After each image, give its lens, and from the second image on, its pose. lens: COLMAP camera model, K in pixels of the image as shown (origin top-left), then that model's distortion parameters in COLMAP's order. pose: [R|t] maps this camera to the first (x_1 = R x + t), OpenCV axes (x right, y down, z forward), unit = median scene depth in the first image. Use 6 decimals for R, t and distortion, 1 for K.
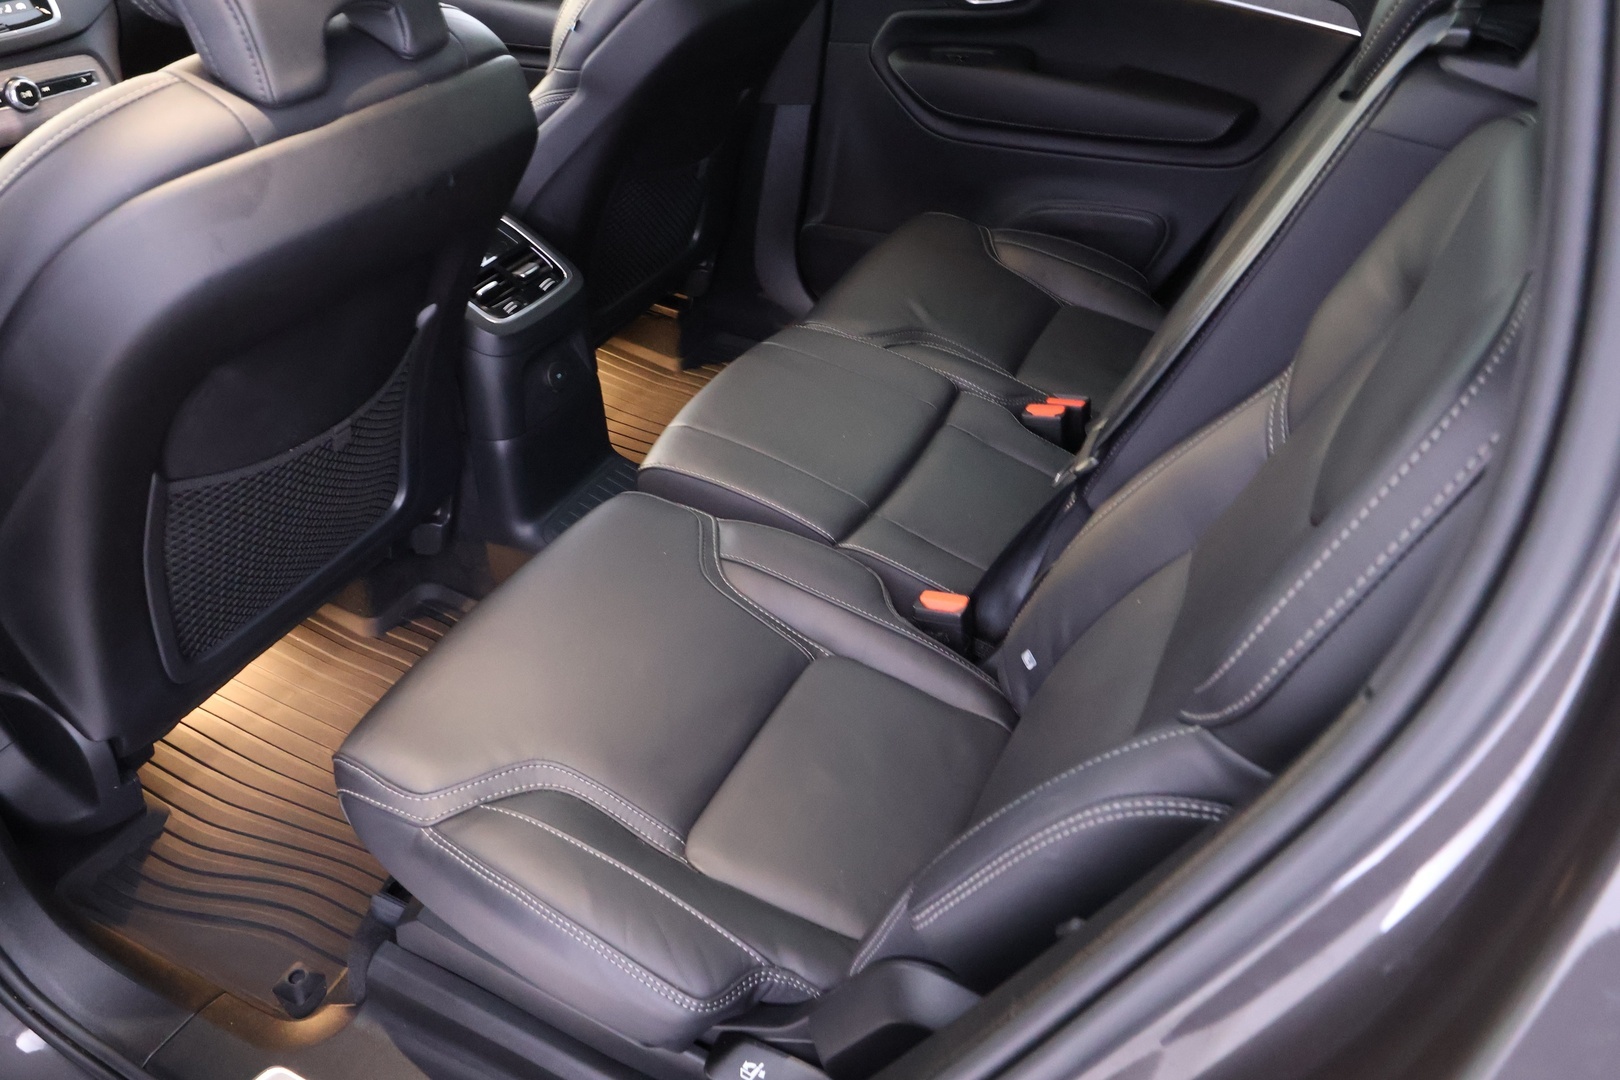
lens RADIAL K [[1228.5, 0, 810.0], [0, 1228.5, 540.0], [0, 0, 1]] dist [0.006595, -0.005677]
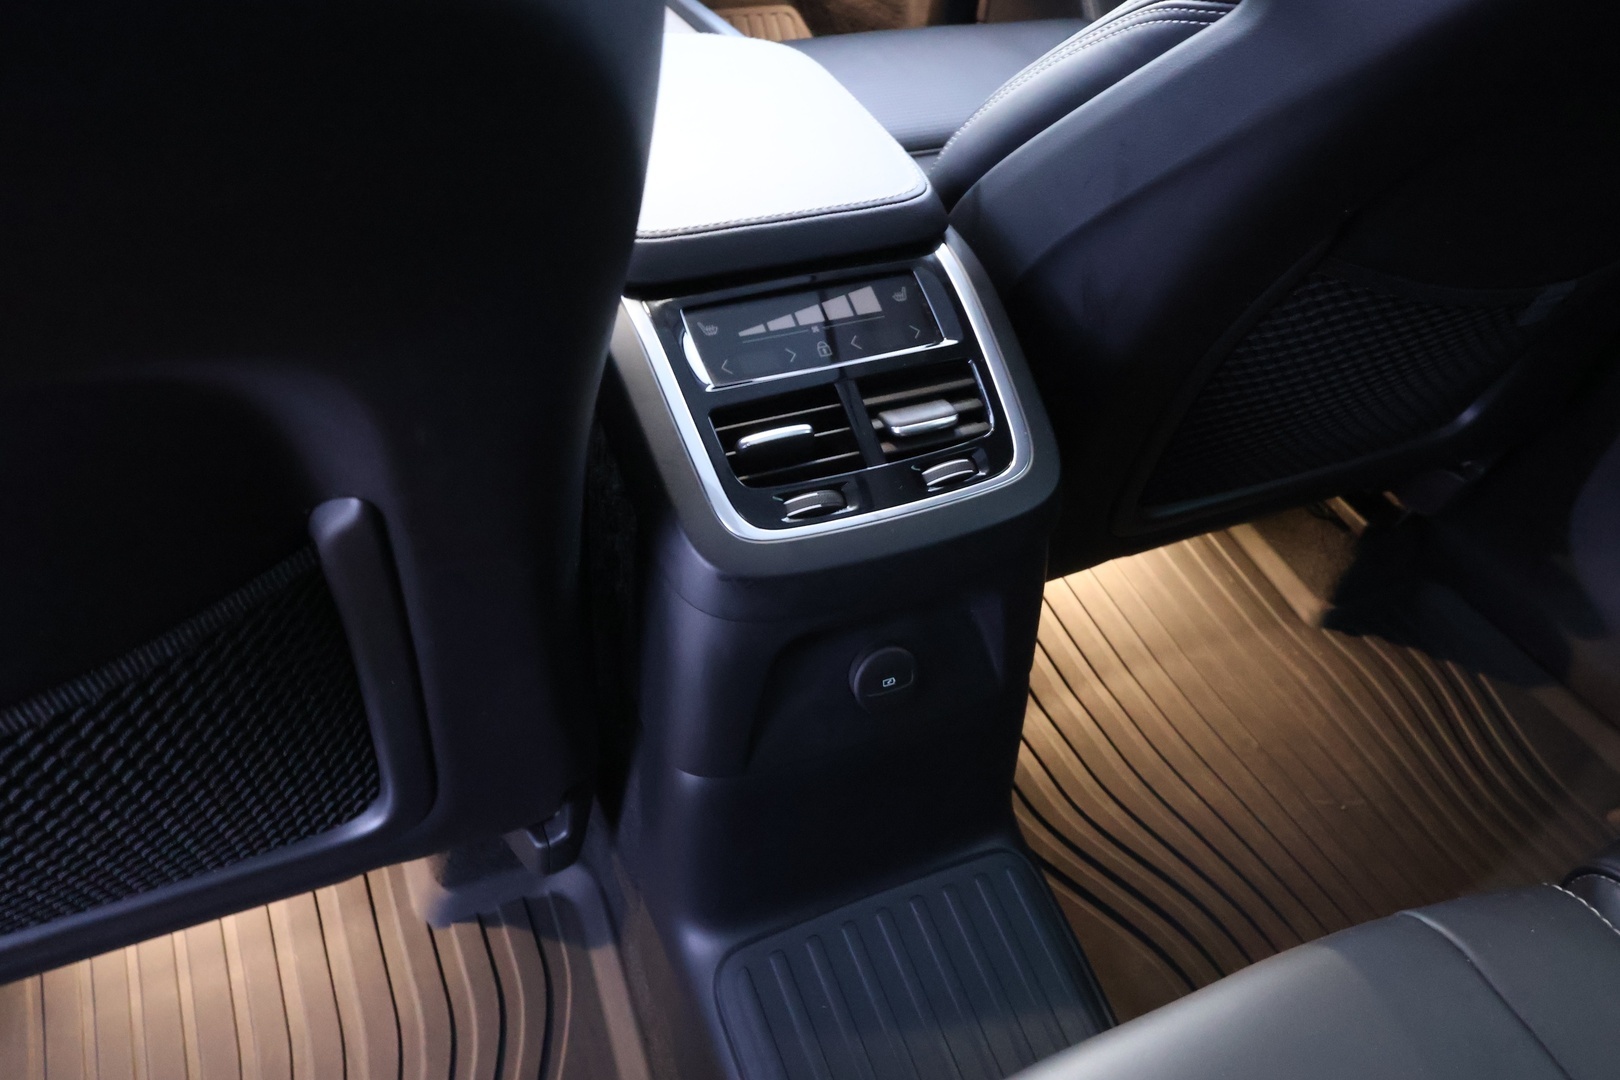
lens RADIAL K [[1228.5, 0, 810.0], [0, 1228.5, 540.0], [0, 0, 1]] dist [0.006595, -0.005677]
pose [[0.760931, 0.436842, -0.479743, -0.052839], [-0.420812, 0.895065, 0.147565, -0.231370], [0.493864, 0.089595, 0.864911, 0.656869]]
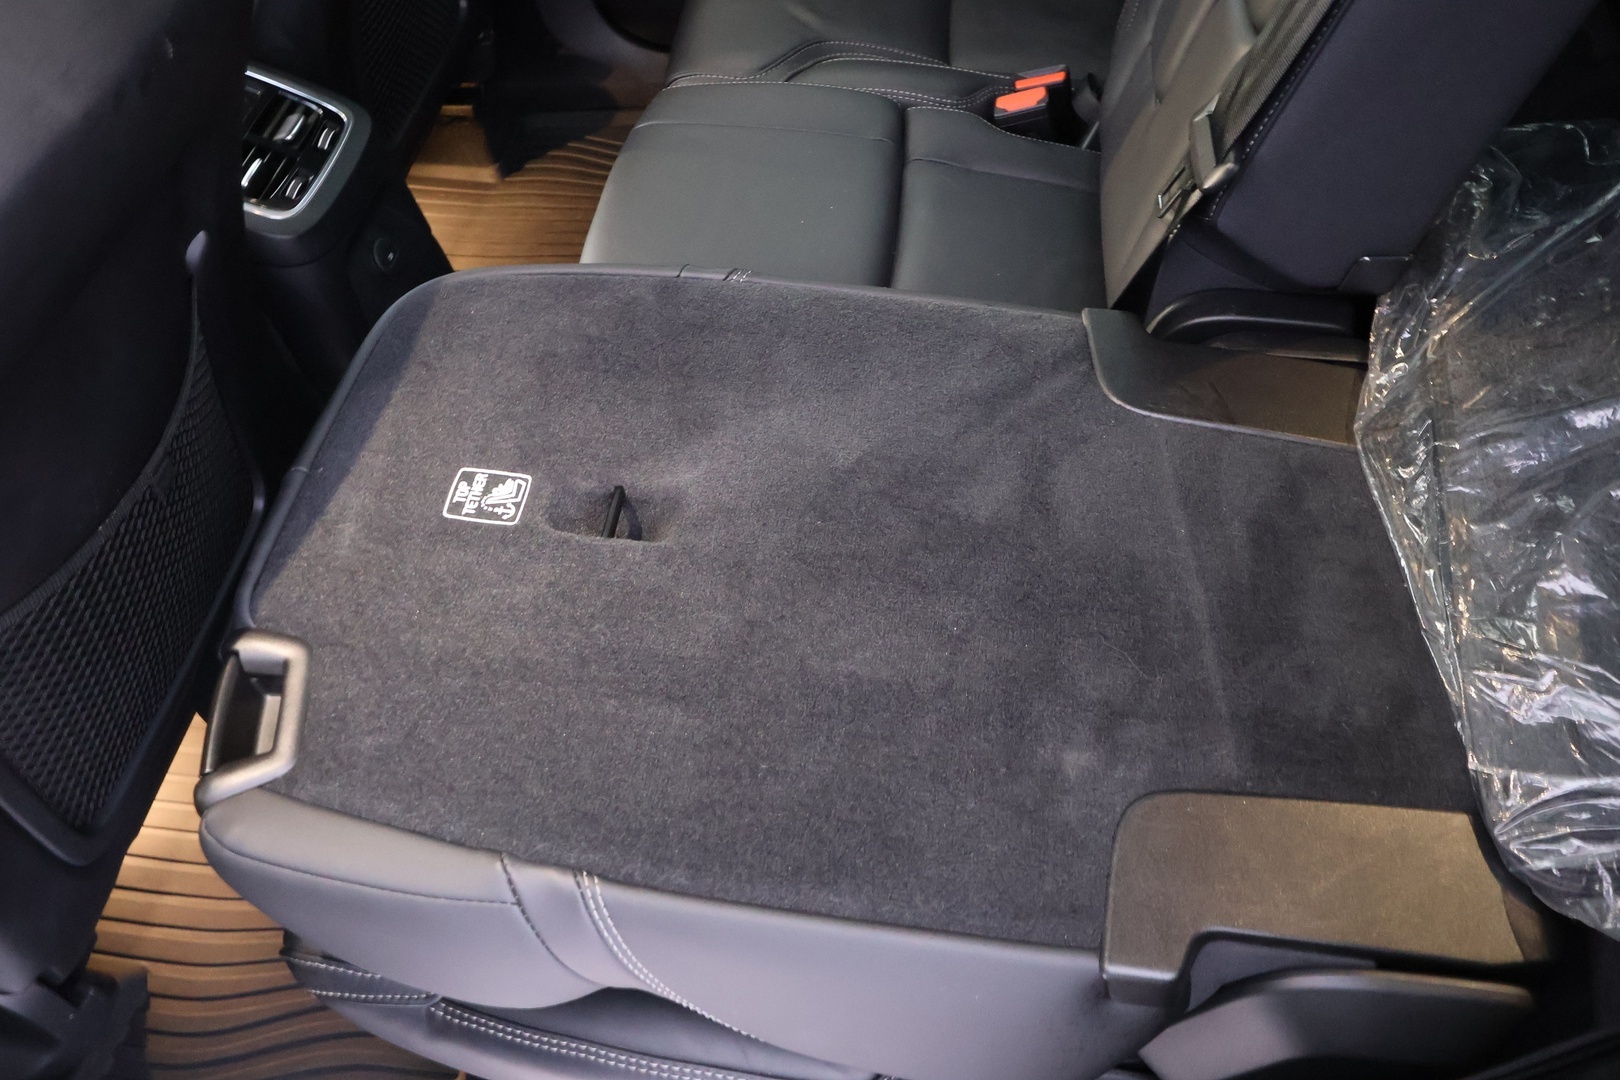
lens RADIAL K [[1228.5, 0, 810.0], [0, 1228.5, 540.0], [0, 0, 1]] dist [0.006595, -0.005677]
pose [[0.937905, -0.338967, 0.073728, -0.082493], [0.312640, 0.918071, 0.243723, -0.080741], [-0.150302, -0.205539, 0.967038, 0.216750]]
